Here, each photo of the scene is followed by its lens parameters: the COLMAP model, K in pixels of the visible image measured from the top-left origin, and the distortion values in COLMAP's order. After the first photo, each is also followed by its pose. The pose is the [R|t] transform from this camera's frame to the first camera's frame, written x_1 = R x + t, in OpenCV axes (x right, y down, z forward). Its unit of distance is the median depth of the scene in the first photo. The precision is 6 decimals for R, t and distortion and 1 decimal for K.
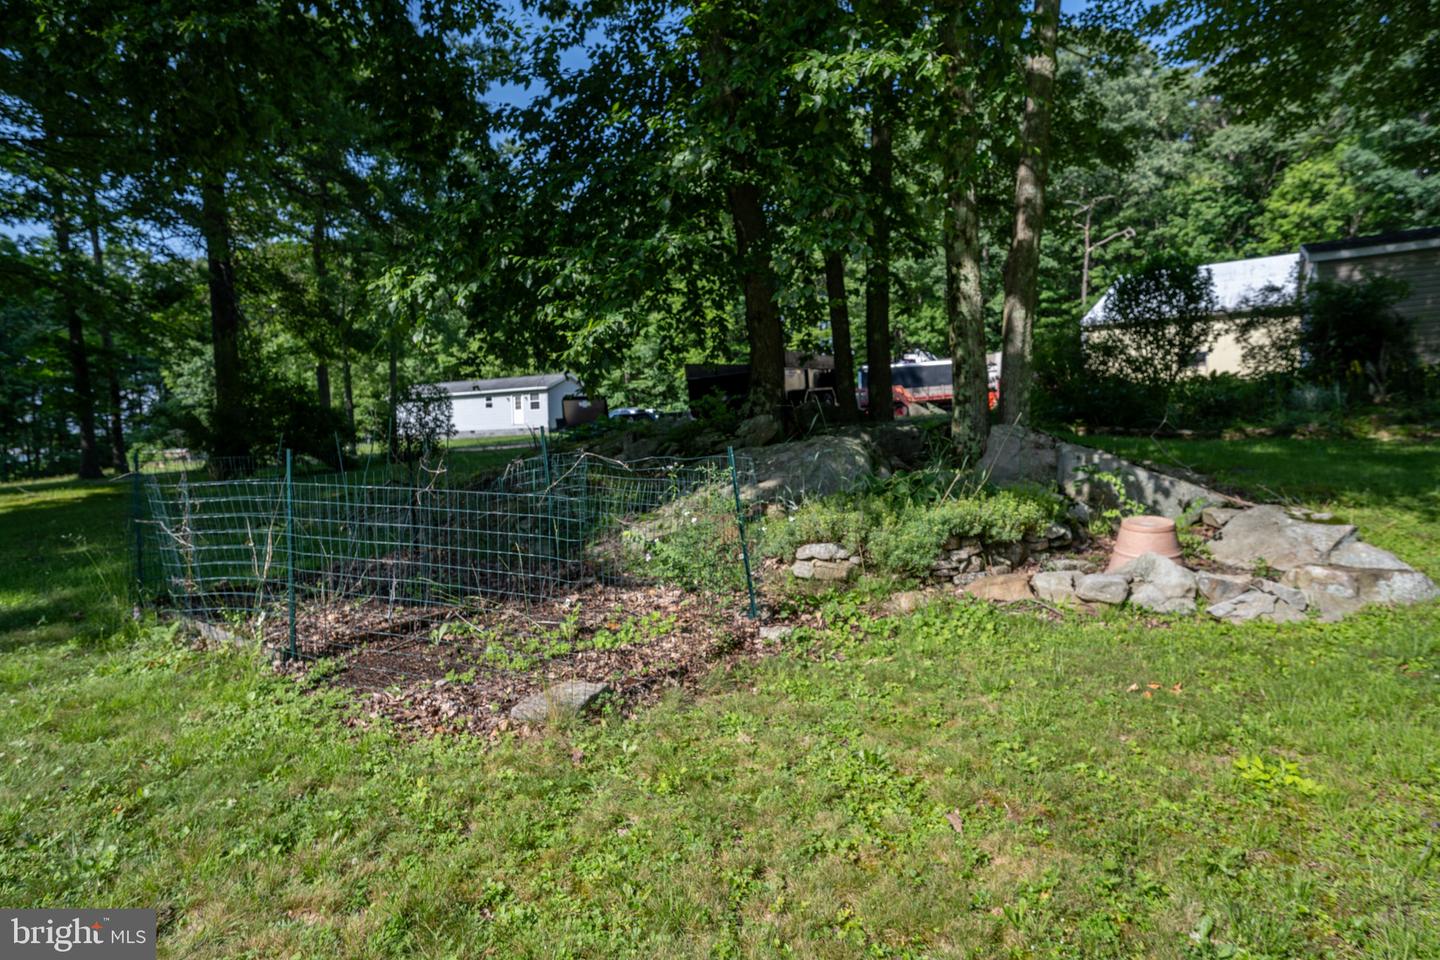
lens RADIAL K [[818.7, 0, 725.2], [0, 818.7, 478.7], [0, 0, 1]] dist [0.002549, 0.001063]
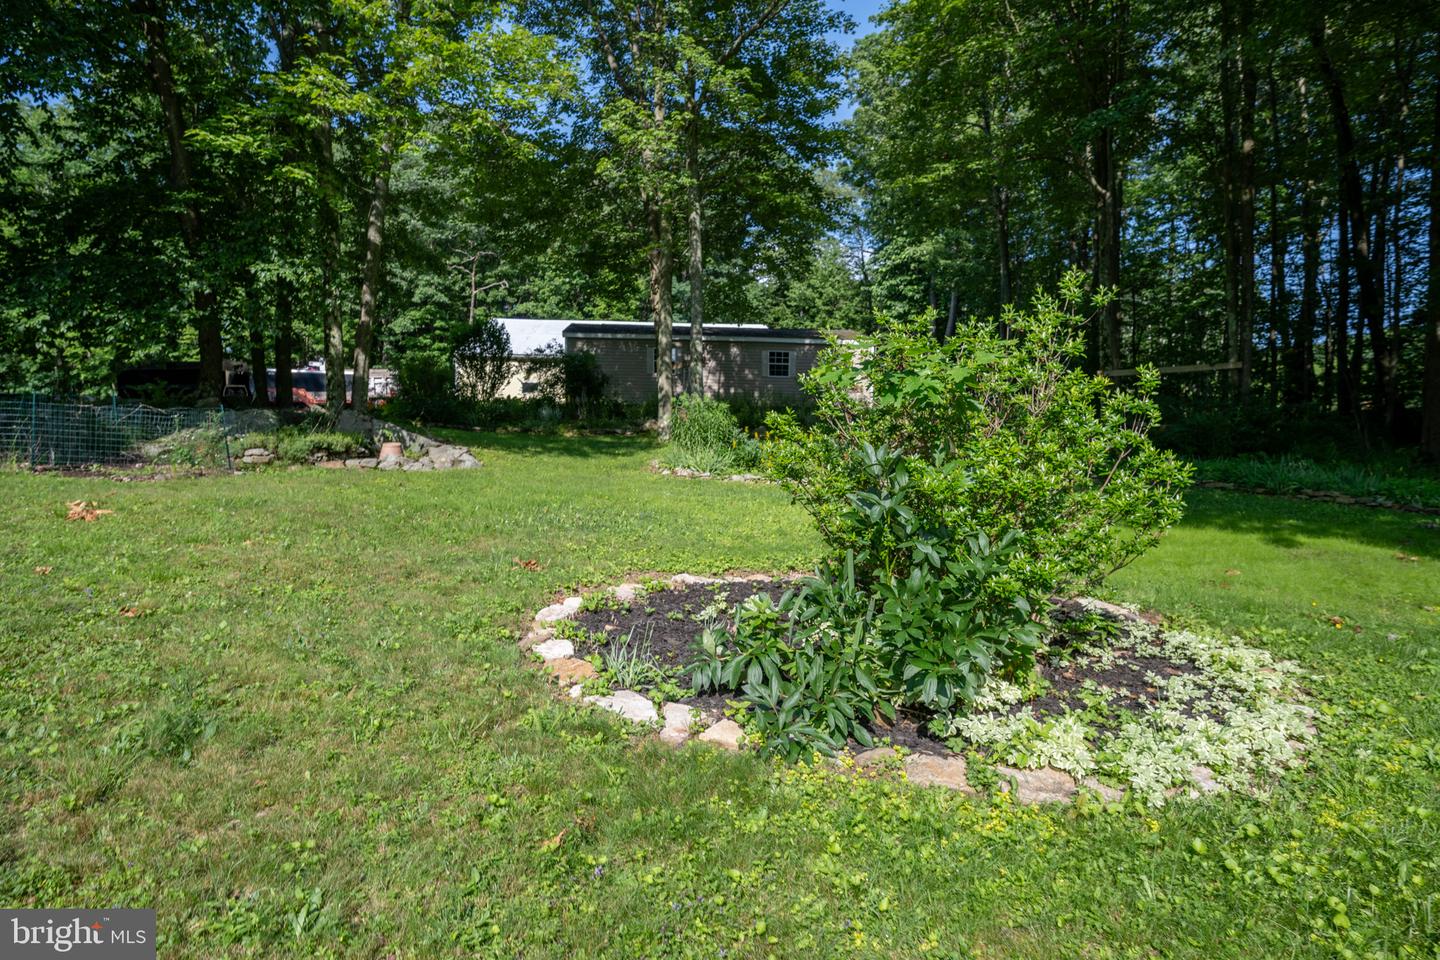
lens RADIAL K [[818.7, 0, 724.7], [0, 818.7, 477.0], [0, 0, 1]] dist [0.002549, 0.001063]
pose [[0.776339, 0.015766, 0.630119, -0.108889], [-0.004075, 0.999792, -0.019994, 0.066430], [-0.630303, 0.012955, 0.776241, -0.573577]]
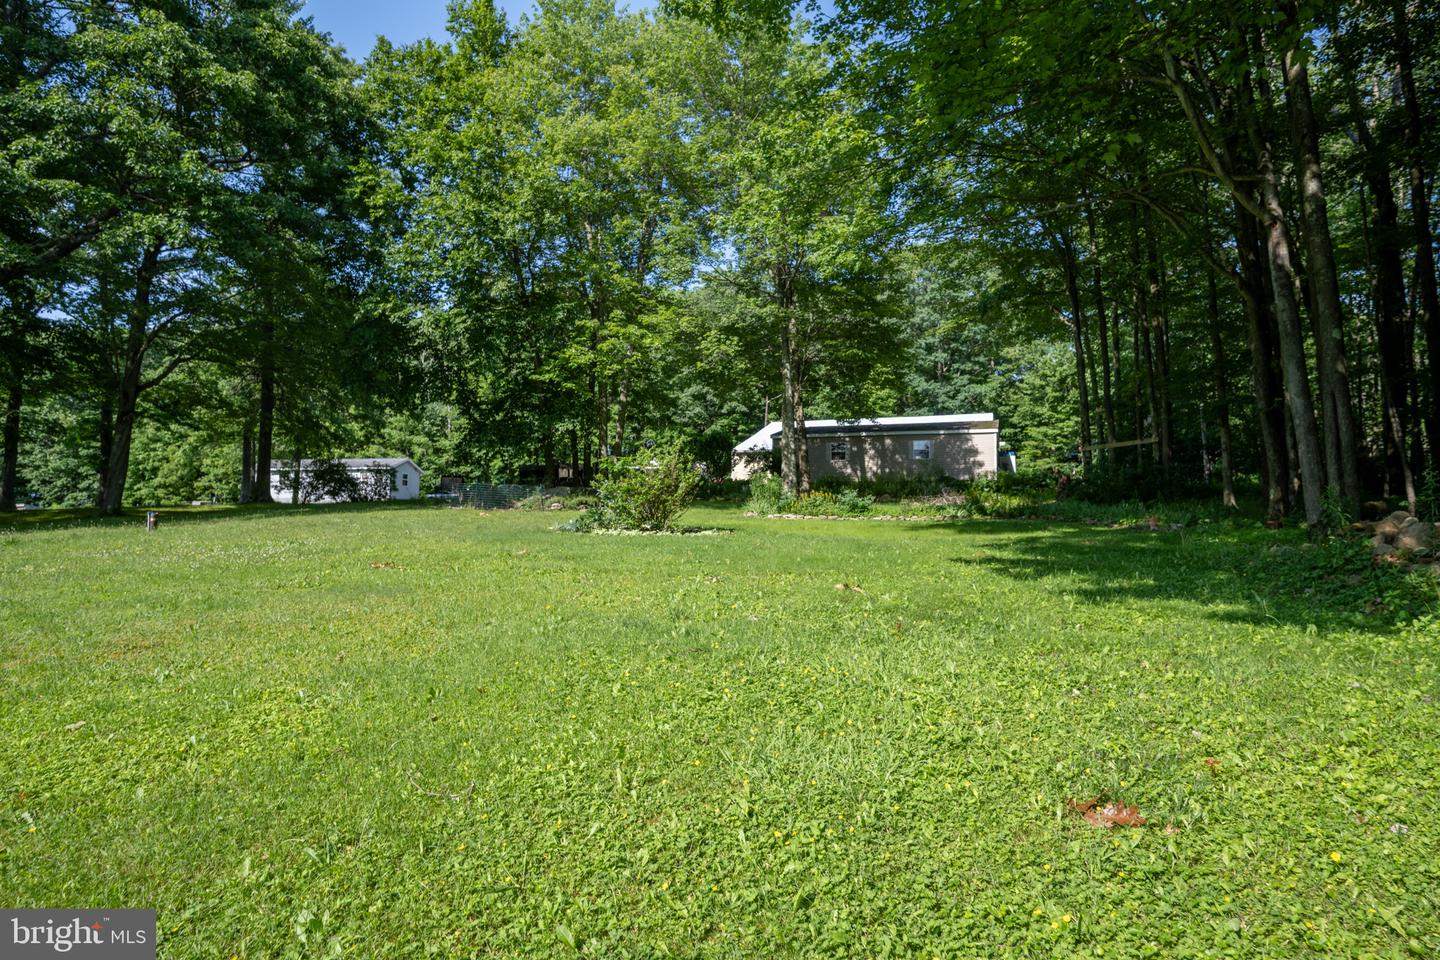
lens RADIAL K [[818.7, 0, 723.0], [0, 818.7, 479.6], [0, 0, 1]] dist [0.002549, 0.001063]
pose [[0.969557, 0.052861, 0.239092, -0.038182], [-0.025580, 0.992943, -0.115798, 0.170733], [-0.243526, 0.106157, 0.964067, -1.480287]]
